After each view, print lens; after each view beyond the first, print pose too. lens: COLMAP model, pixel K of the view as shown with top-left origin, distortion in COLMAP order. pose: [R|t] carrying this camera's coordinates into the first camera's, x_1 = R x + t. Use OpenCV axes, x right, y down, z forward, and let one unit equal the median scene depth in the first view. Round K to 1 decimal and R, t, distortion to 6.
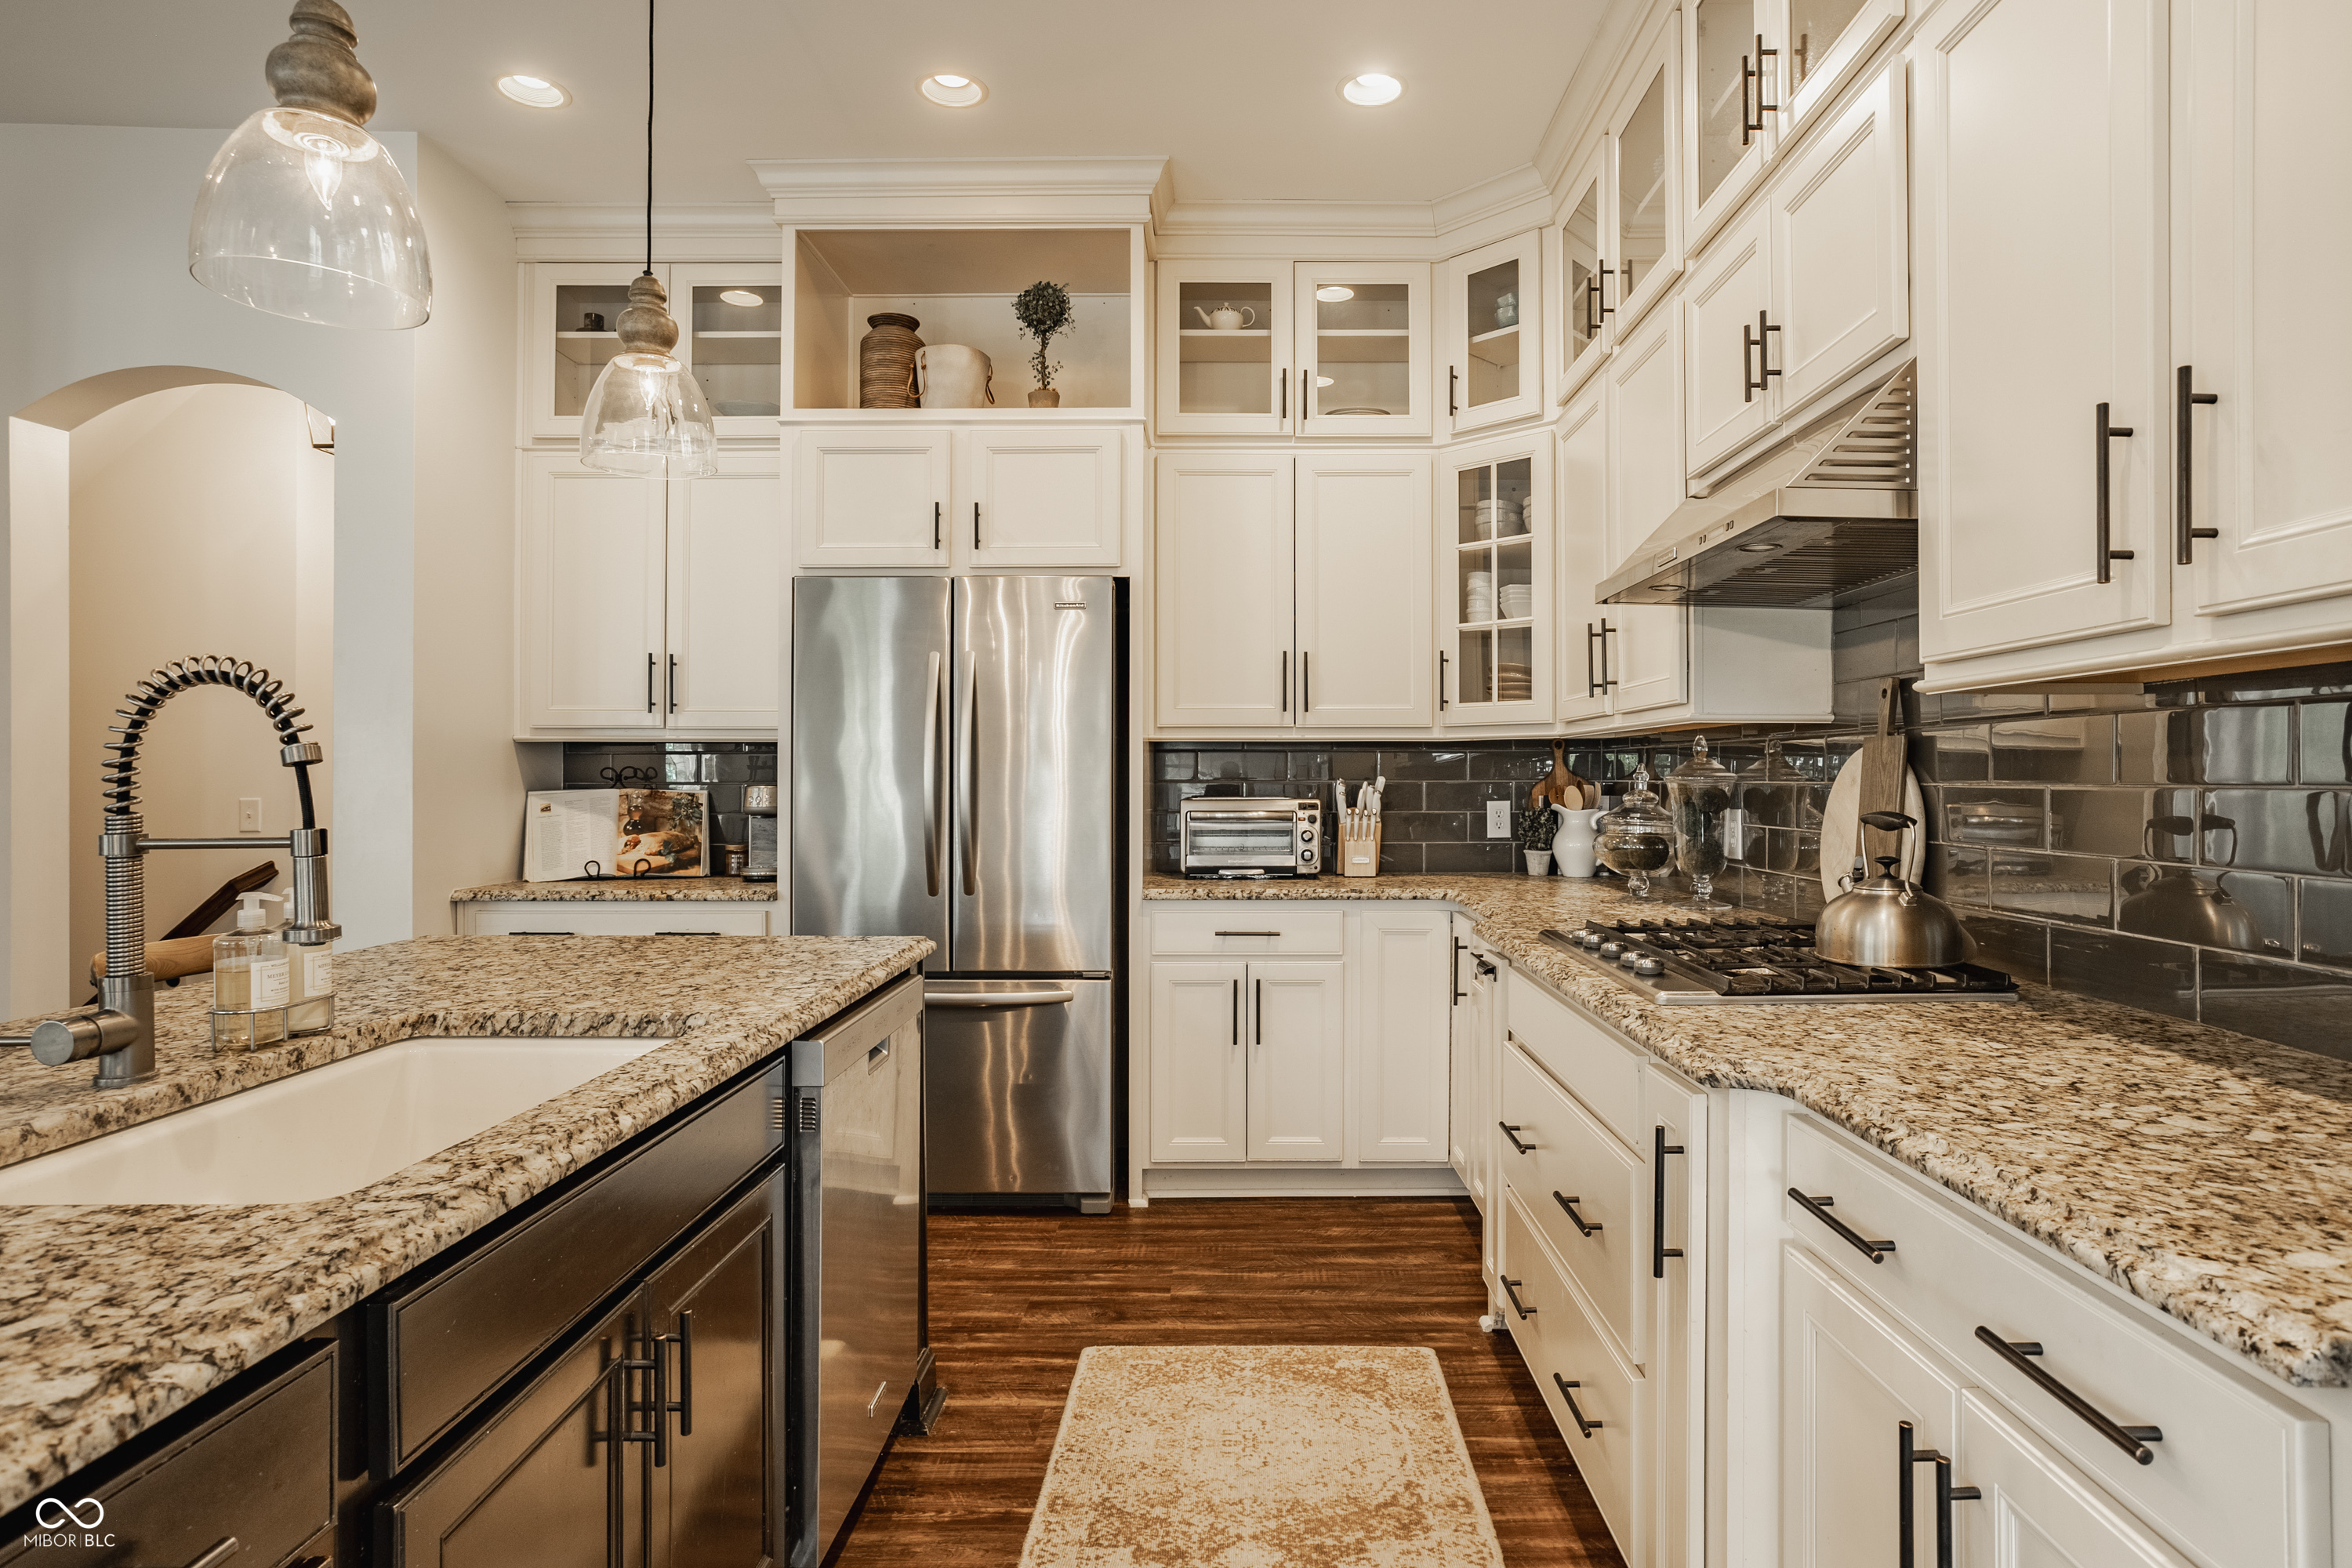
lens RADIAL K [[1300.9, 0, 1254.8], [0, 1300.9, 776.7], [0, 0, 1]] dist [-0.028259, 0.000144]
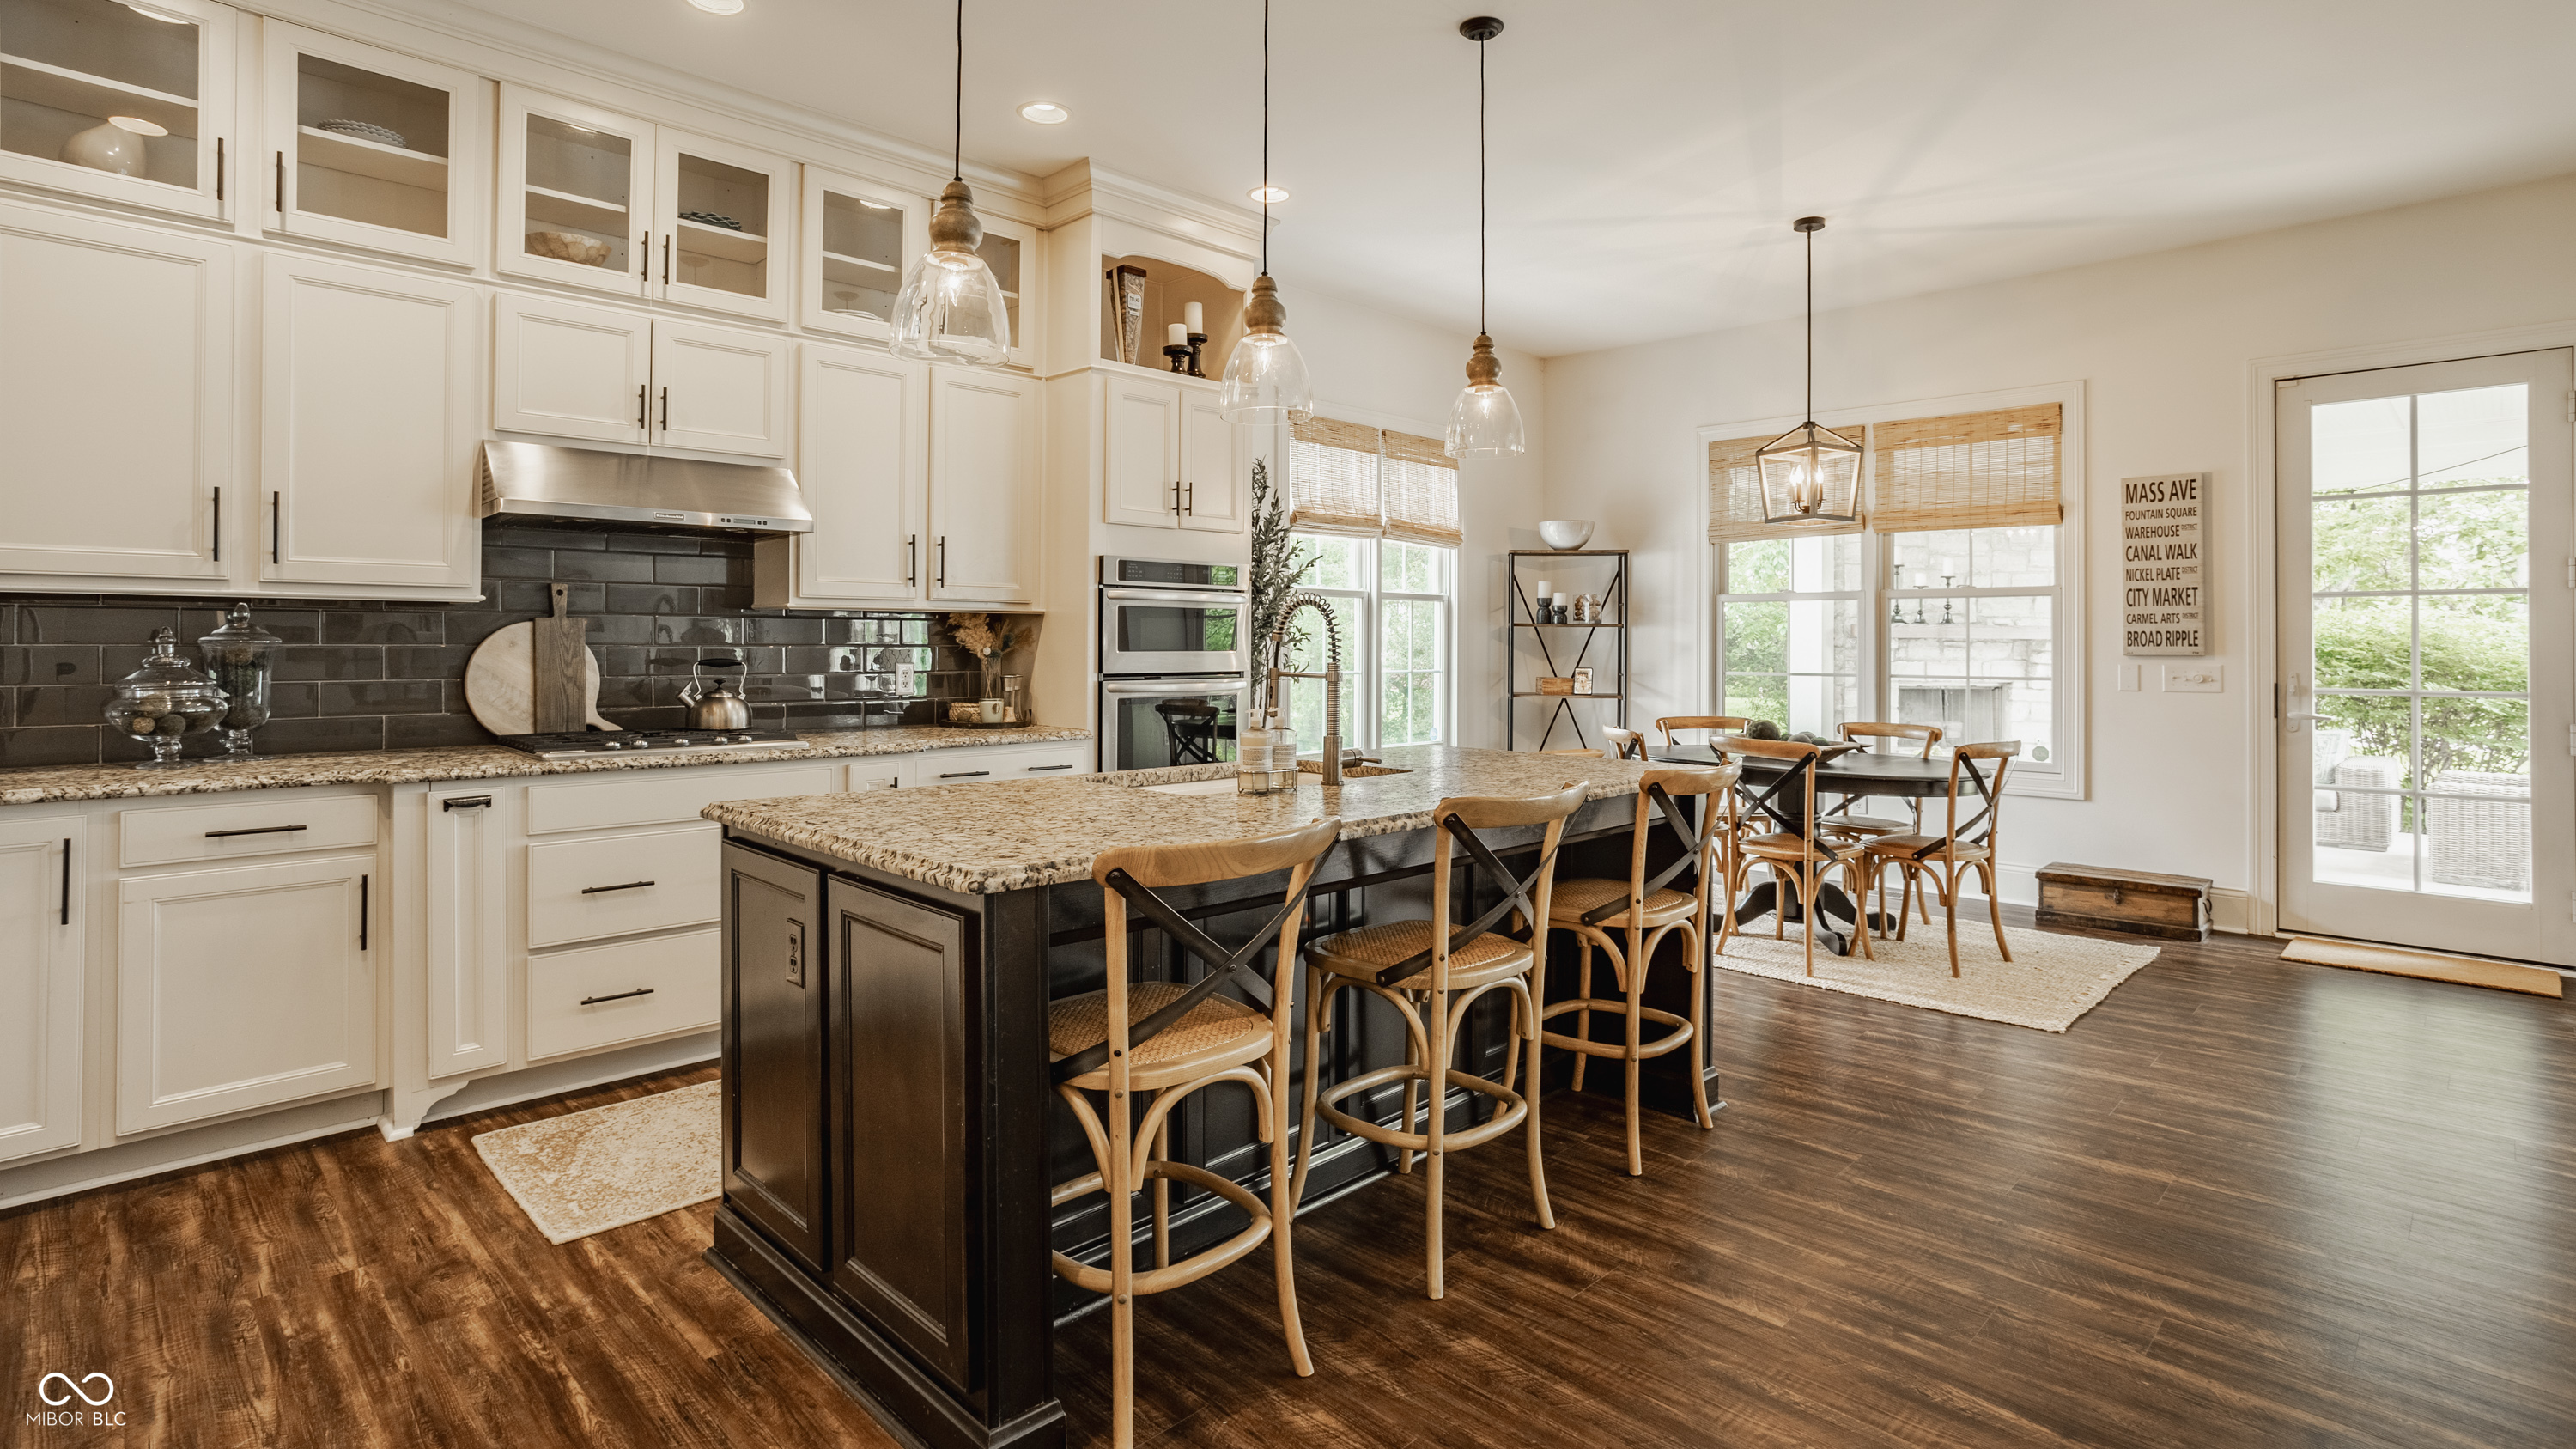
lens RADIAL K [[1262.6, 0, 1300.2], [0, 1262.6, 632.5], [0, 0, 1]] dist [-0.020720, 0.014511]
pose [[-0.712106, 0.001283, 0.702070, -0.835303], [-0.004694, 0.999967, -0.006588, -0.003163], [-0.702056, -0.007987, -0.712077, 0.909262]]
